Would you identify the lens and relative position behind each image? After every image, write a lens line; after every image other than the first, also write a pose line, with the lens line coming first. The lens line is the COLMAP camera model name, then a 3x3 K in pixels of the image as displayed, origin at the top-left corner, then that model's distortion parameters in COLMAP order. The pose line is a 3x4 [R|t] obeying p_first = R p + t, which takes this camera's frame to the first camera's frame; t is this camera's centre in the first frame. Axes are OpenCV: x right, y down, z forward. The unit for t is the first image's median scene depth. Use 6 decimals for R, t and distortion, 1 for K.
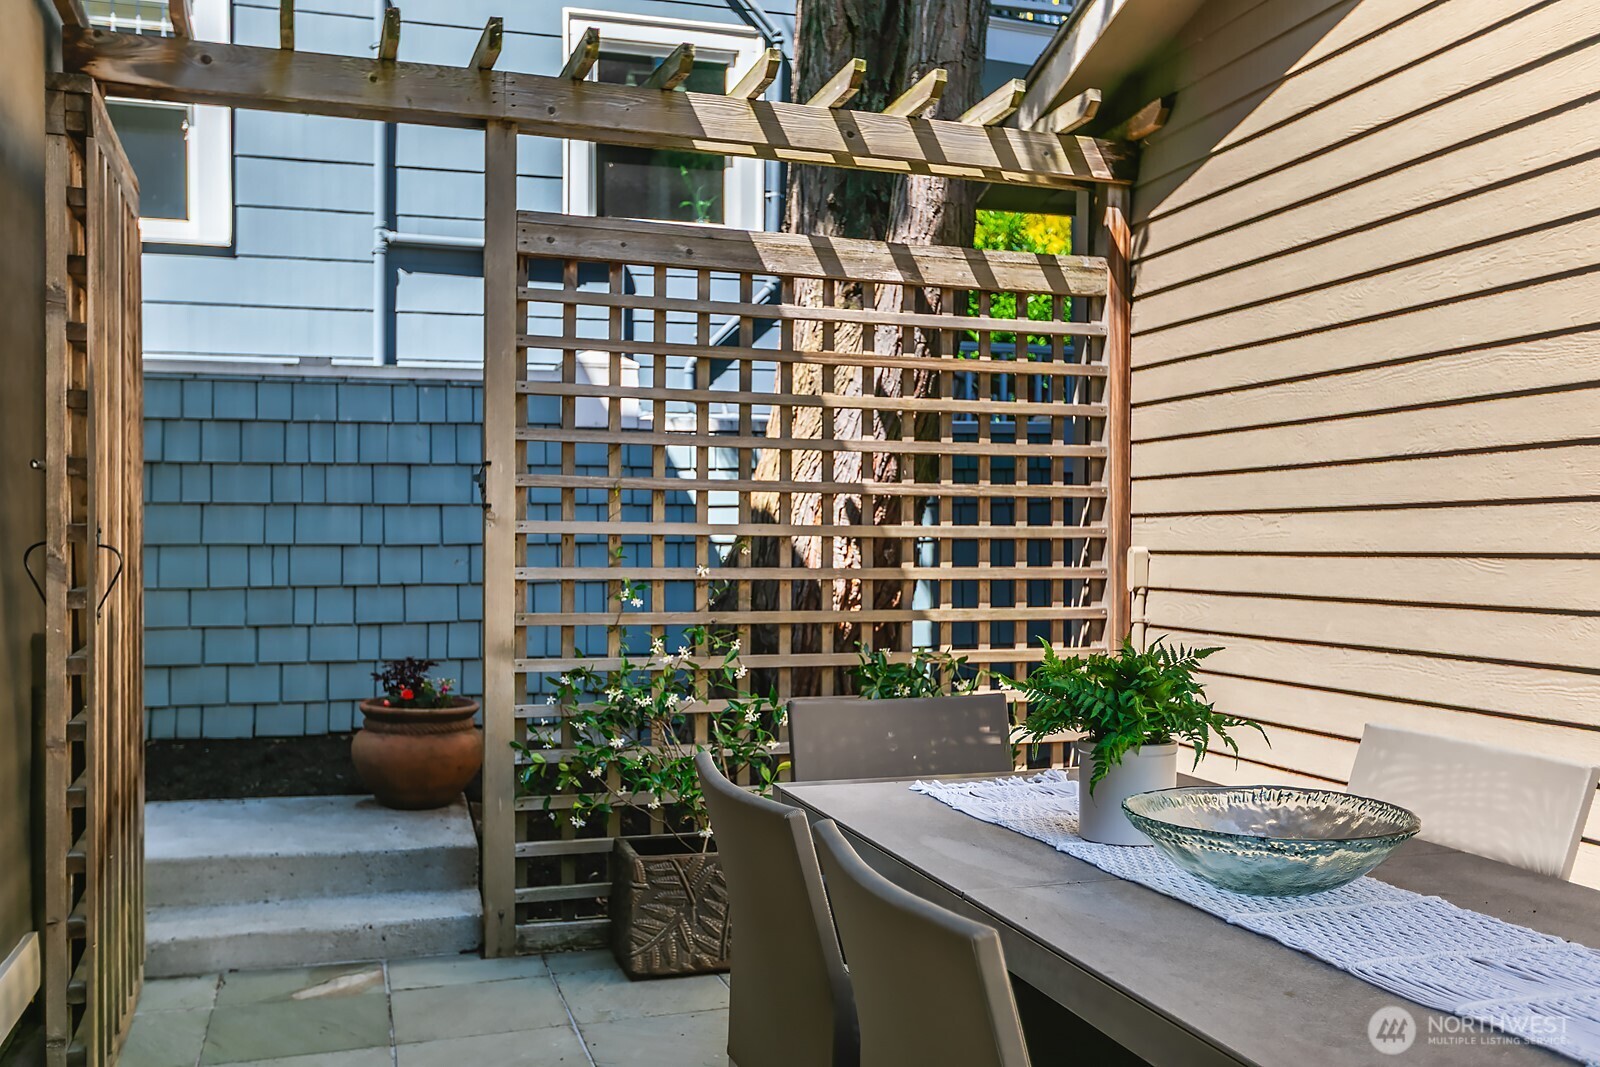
lens RADIAL K [[1413.6, 0, 803.7], [0, 1413.6, 535.8], [0, 0, 1]] dist [0.008584, 0.002760]
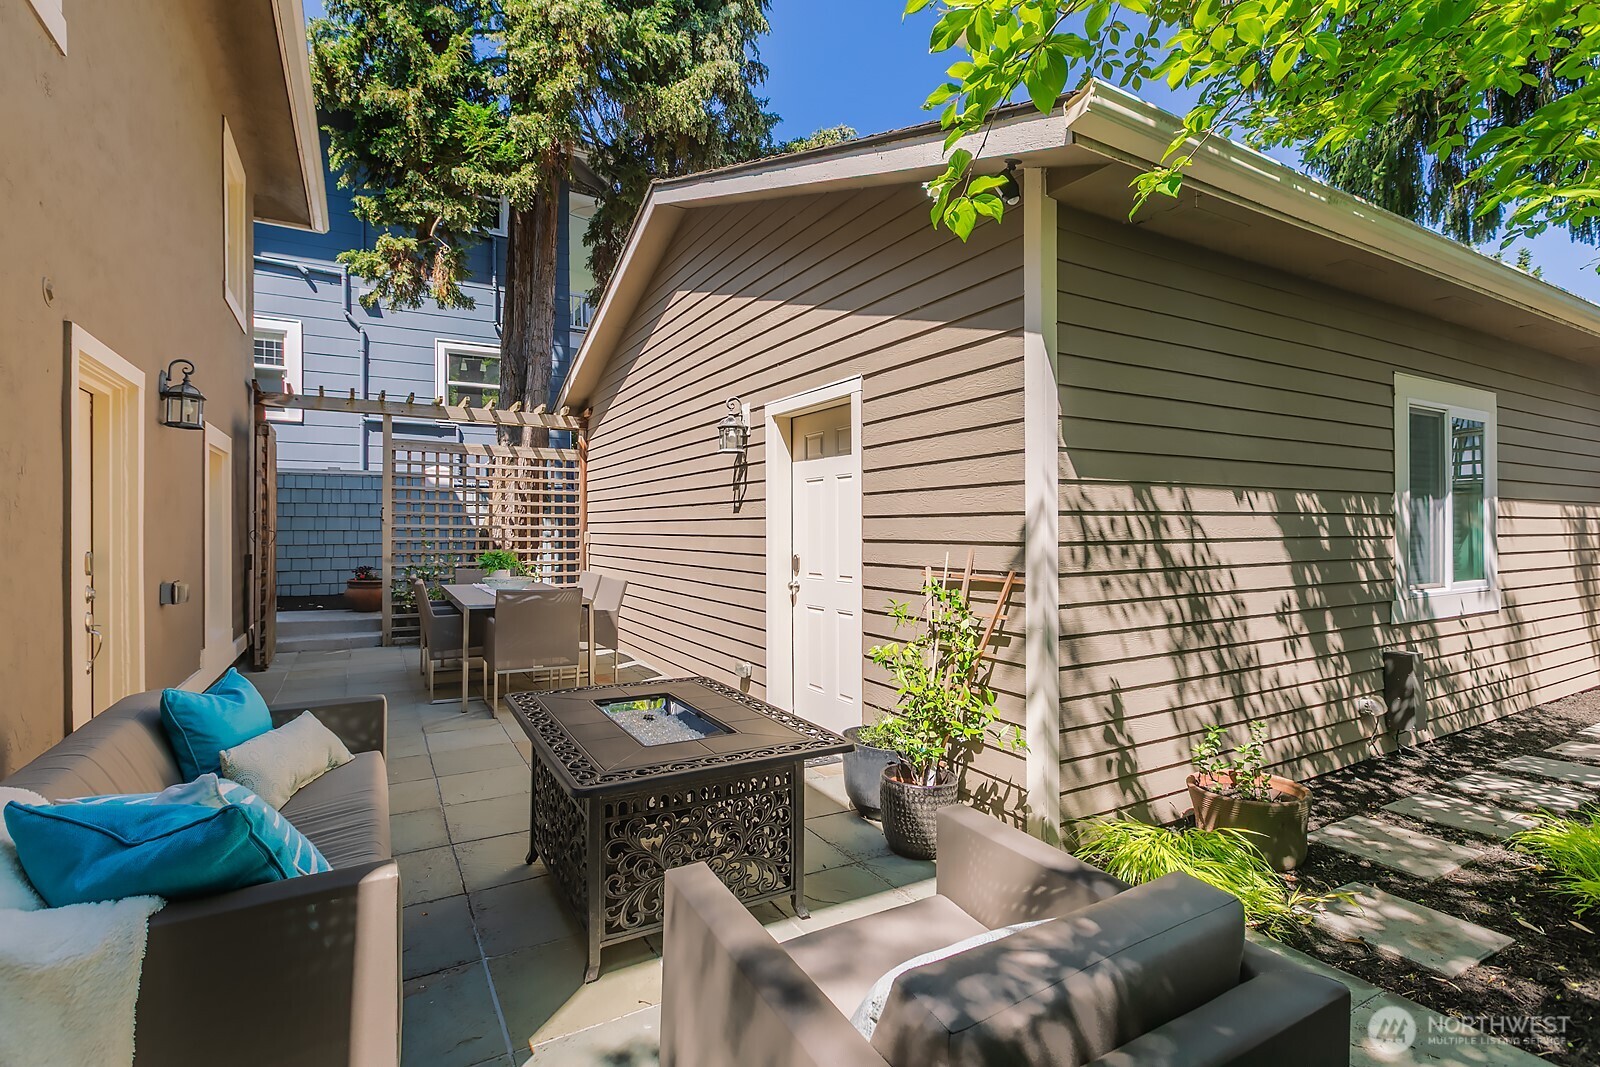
lens RADIAL K [[739.0, 0, 786.6], [0, 739.0, 526.9], [0, 0, 1]] dist [0.003392, -0.001223]
pose [[0.980214, 0.004854, 0.197880, 0.358579], [-0.004815, 0.999988, -0.000679, -0.005527], [-0.197881, -0.000287, 0.980226, -0.911740]]
